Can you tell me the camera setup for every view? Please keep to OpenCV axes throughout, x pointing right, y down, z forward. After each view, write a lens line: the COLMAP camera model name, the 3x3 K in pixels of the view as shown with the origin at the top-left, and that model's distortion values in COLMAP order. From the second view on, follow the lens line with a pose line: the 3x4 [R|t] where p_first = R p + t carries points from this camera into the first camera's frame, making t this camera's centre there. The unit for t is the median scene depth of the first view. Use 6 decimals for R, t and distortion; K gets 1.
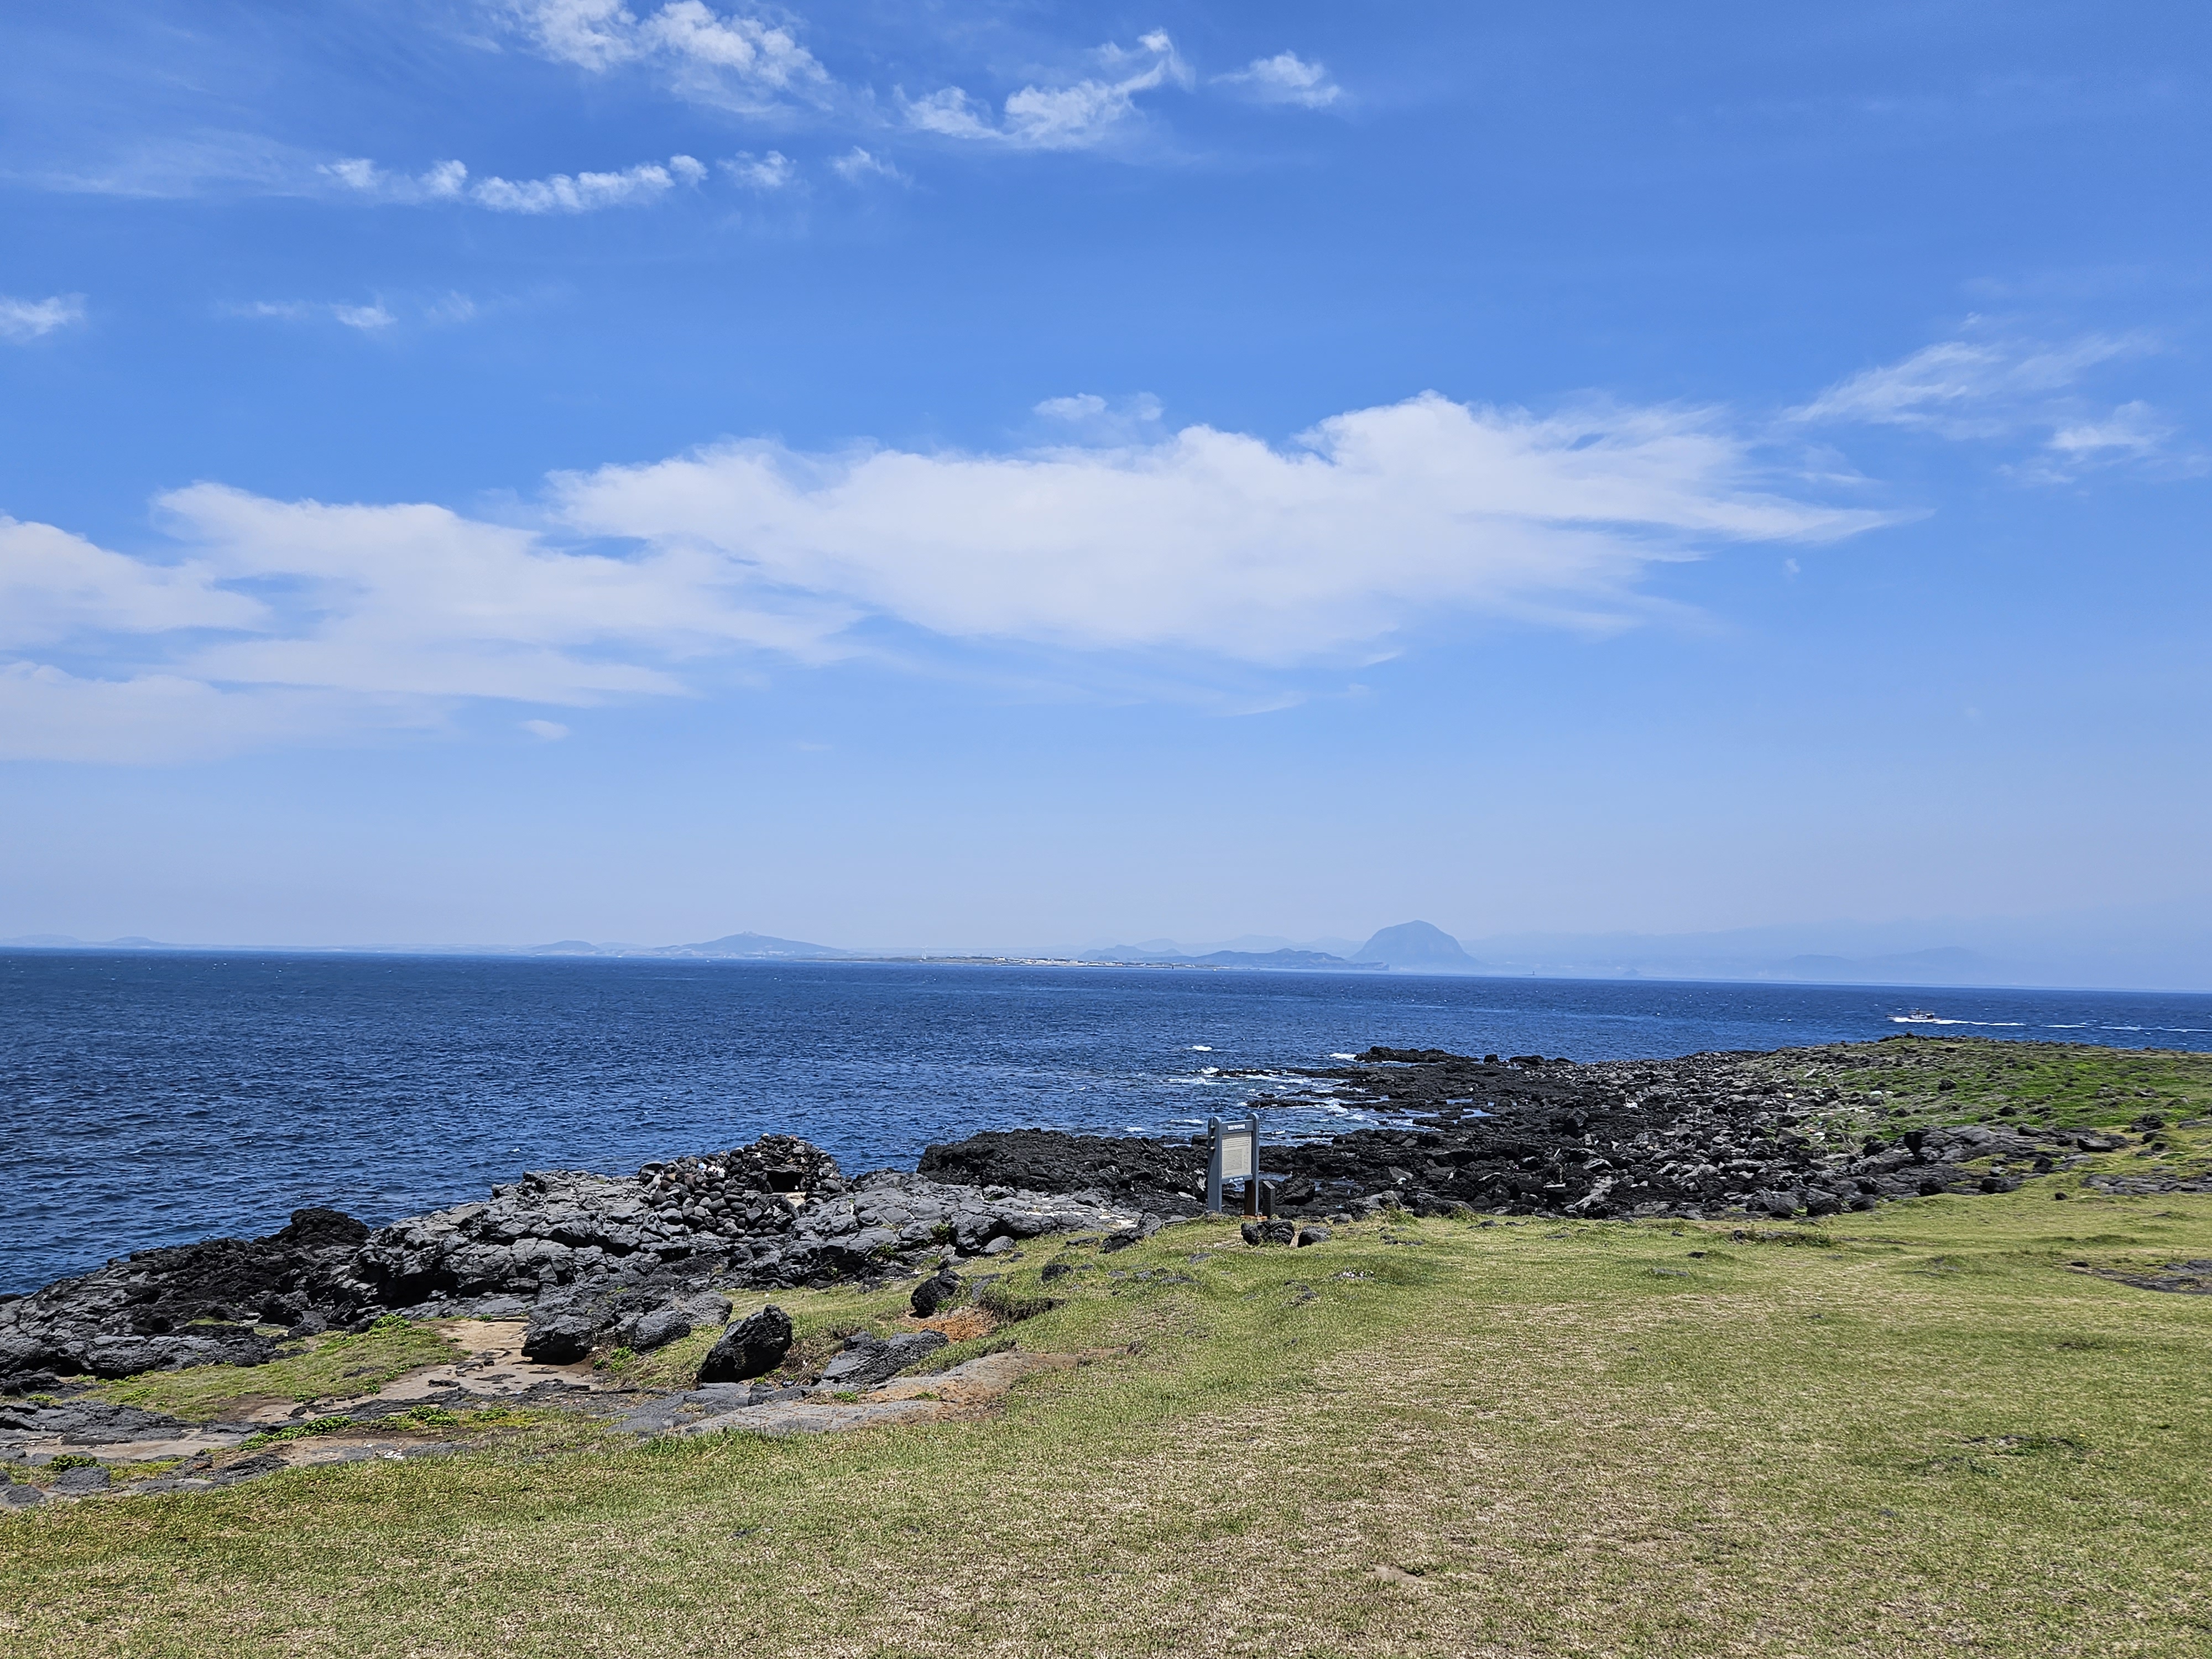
lens RADIAL K [[1725.8, 0, 1072.4], [0, 1725.8, 821.2], [0, 0, 1]] dist [0.044696, -0.039012]
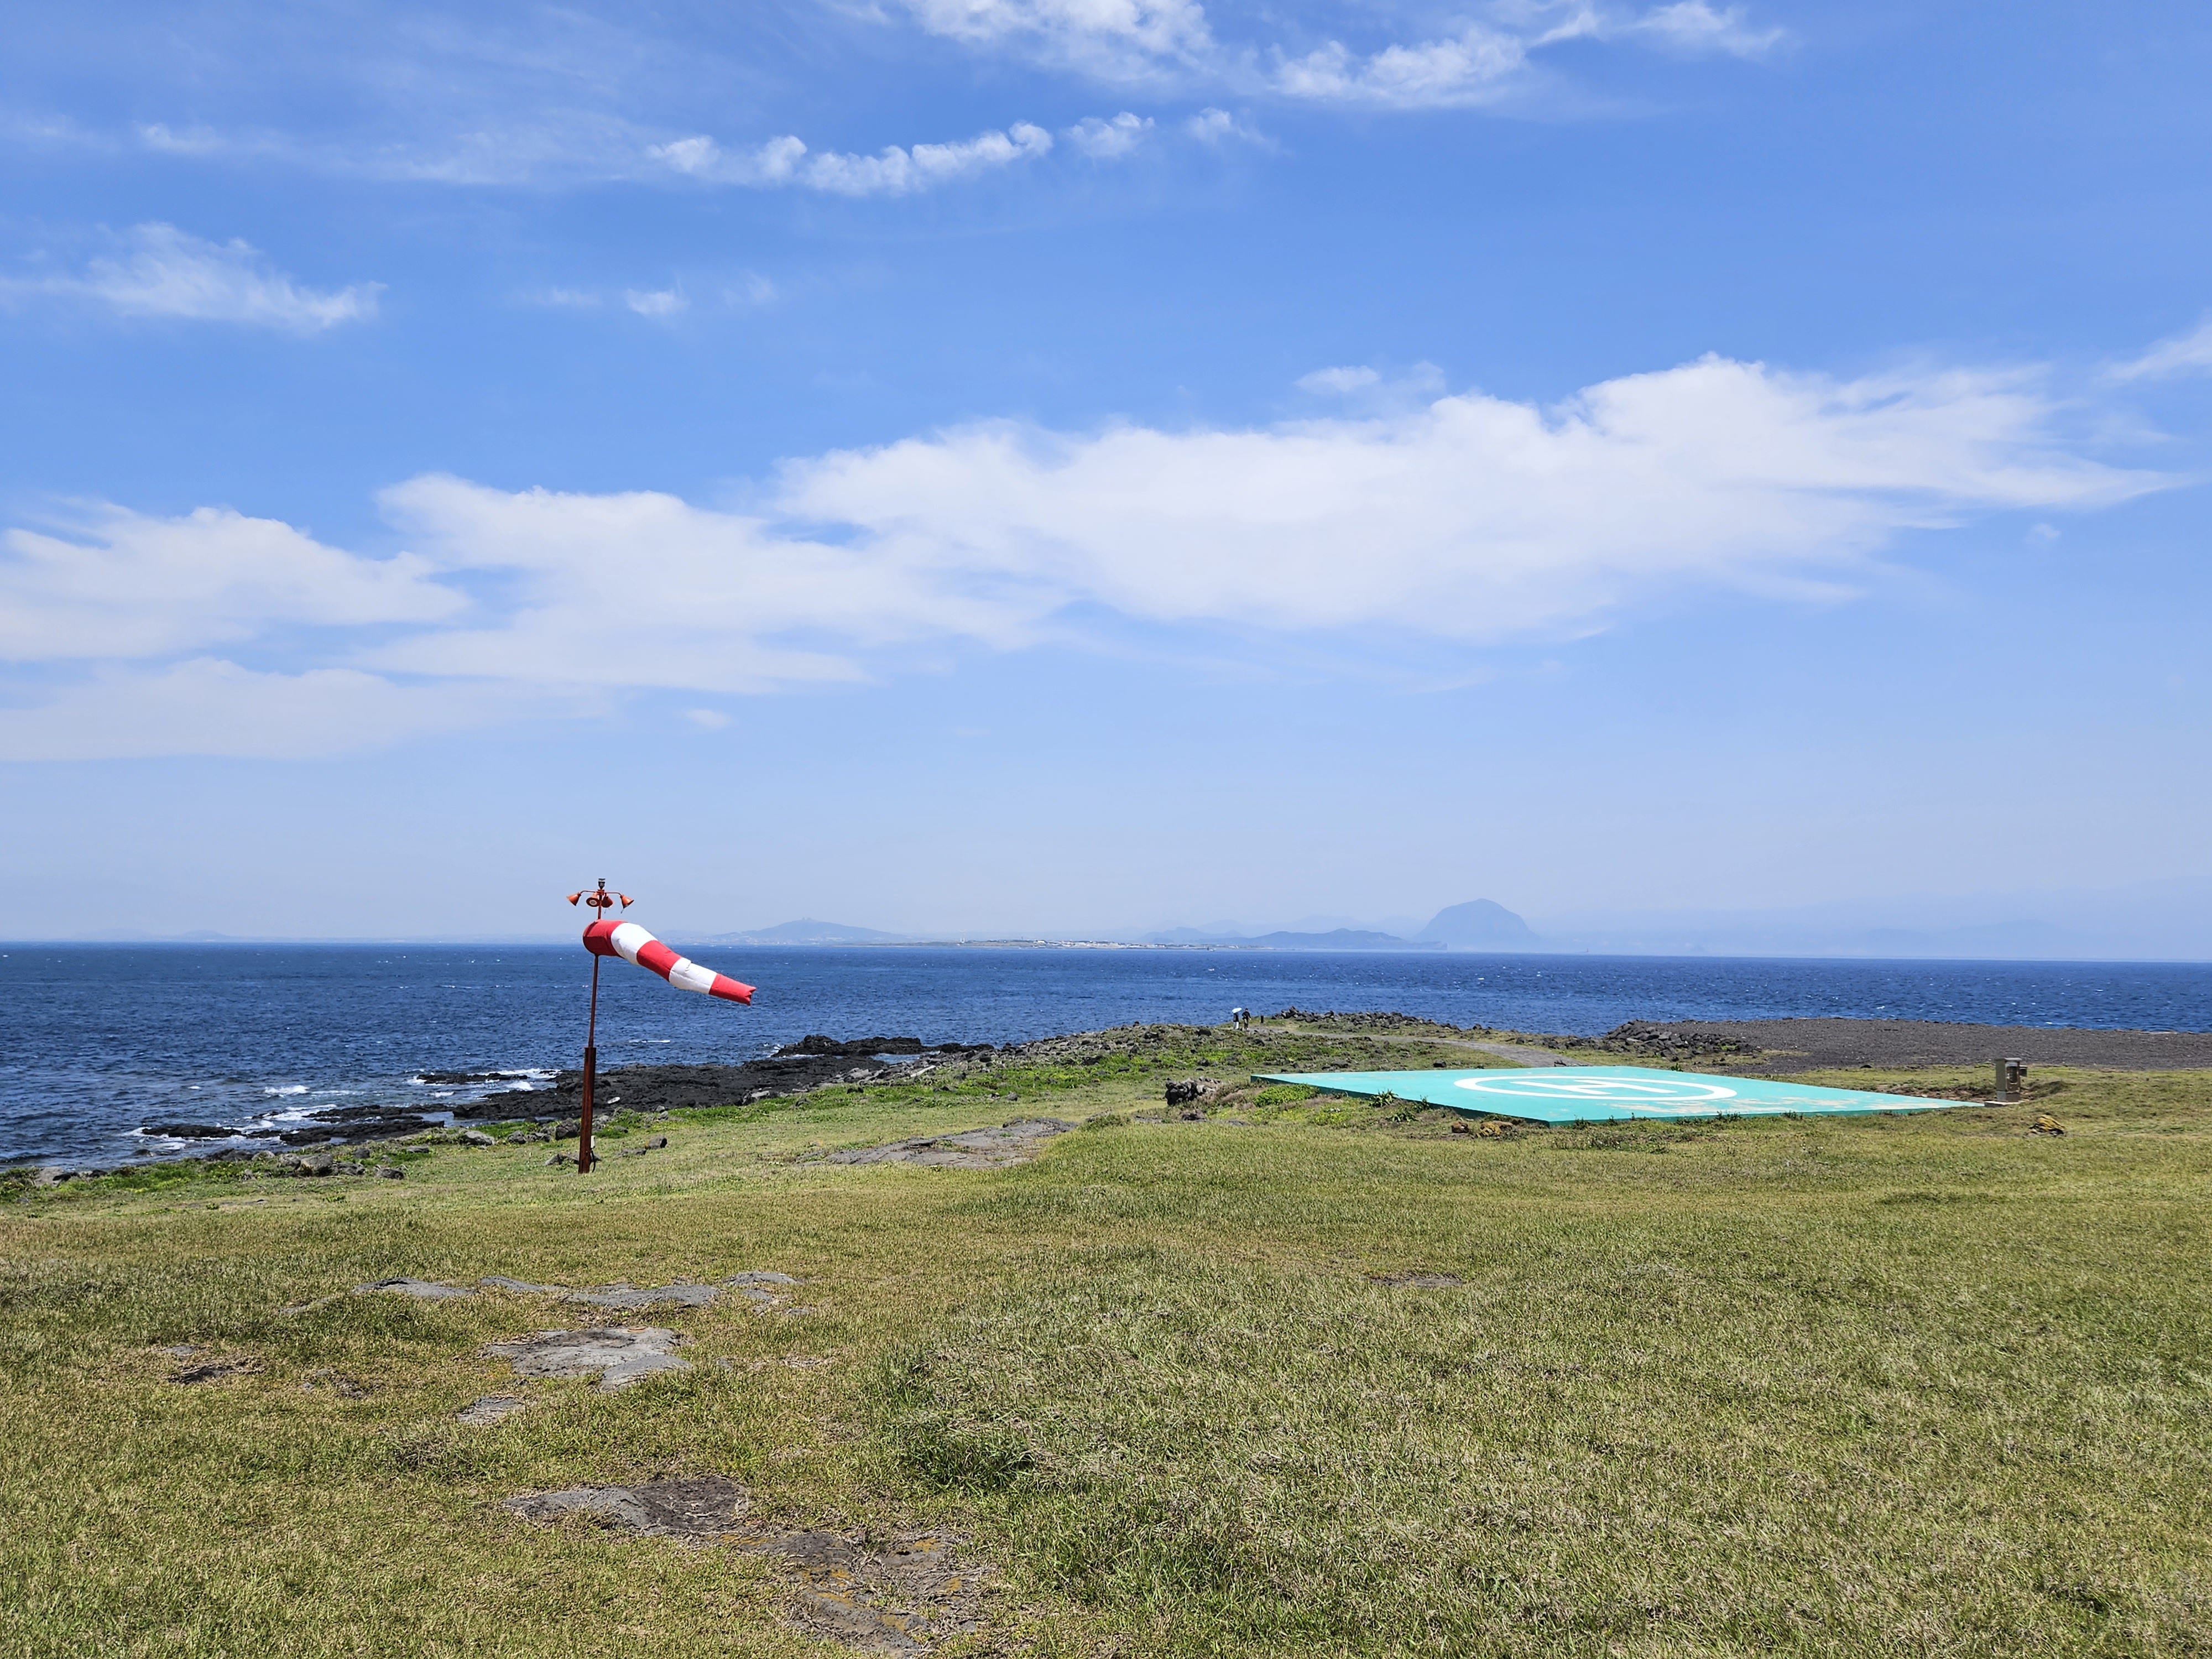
lens RADIAL K [[1725.8, 0, 1072.4], [0, 1725.8, 821.2], [0, 0, 1]] dist [0.044696, -0.039012]
pose [[0.999413, -0.011641, -0.032233, -0.117072], [0.011965, 0.999880, 0.009890, -0.001893], [0.032114, -0.010270, 0.999431, 0.016574]]
